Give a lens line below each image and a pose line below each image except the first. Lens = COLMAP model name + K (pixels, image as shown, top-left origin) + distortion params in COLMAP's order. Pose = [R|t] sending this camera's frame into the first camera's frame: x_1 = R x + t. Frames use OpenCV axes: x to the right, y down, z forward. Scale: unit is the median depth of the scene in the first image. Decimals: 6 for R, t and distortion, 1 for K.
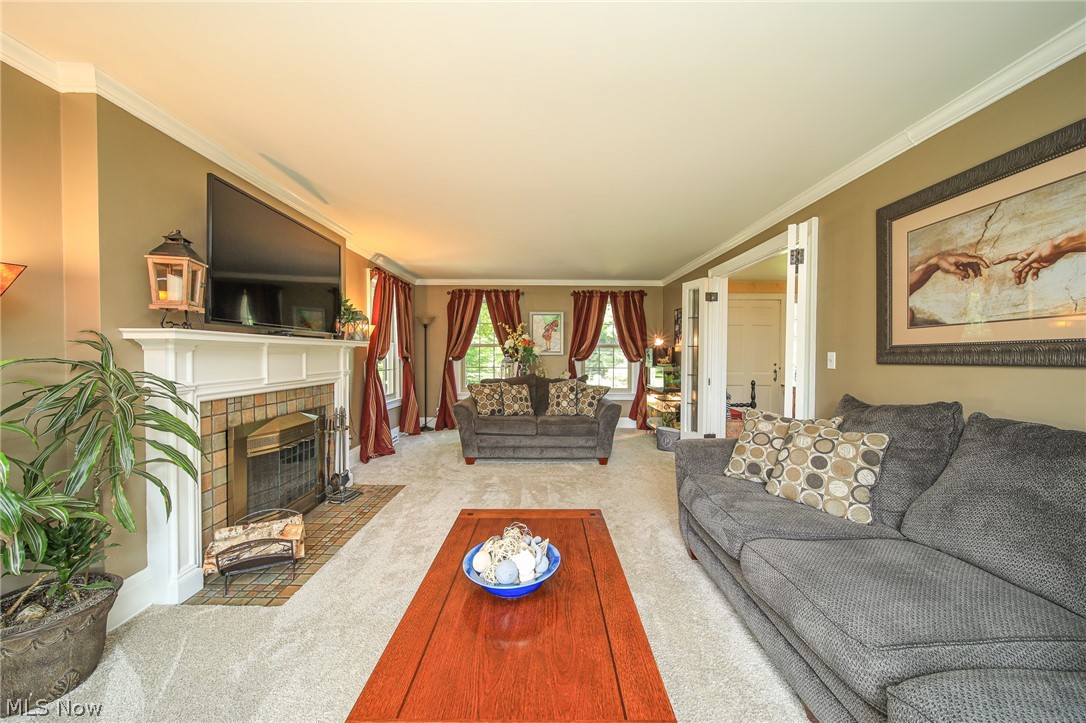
lens RADIAL K [[382.1, 0, 537.7], [0, 382.1, 357.4], [0, 0, 1]] dist [-0.000679, -0.000985]
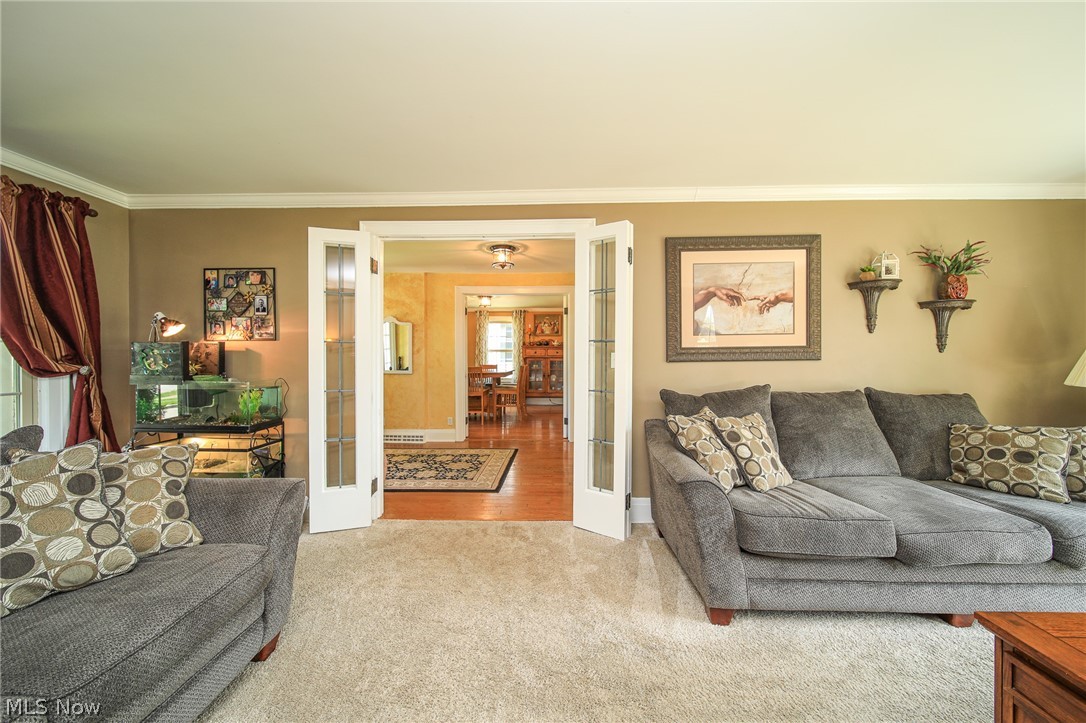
lens RADIAL K [[382.1, 0, 537.0], [0, 382.1, 360.3], [0, 0, 1]] dist [-0.000679, -0.000985]
pose [[0.023594, -0.020268, 0.999516, -0.434395], [0.009501, 0.999754, 0.020048, -0.020798], [-0.999676, 0.009023, 0.023781, 1.659157]]
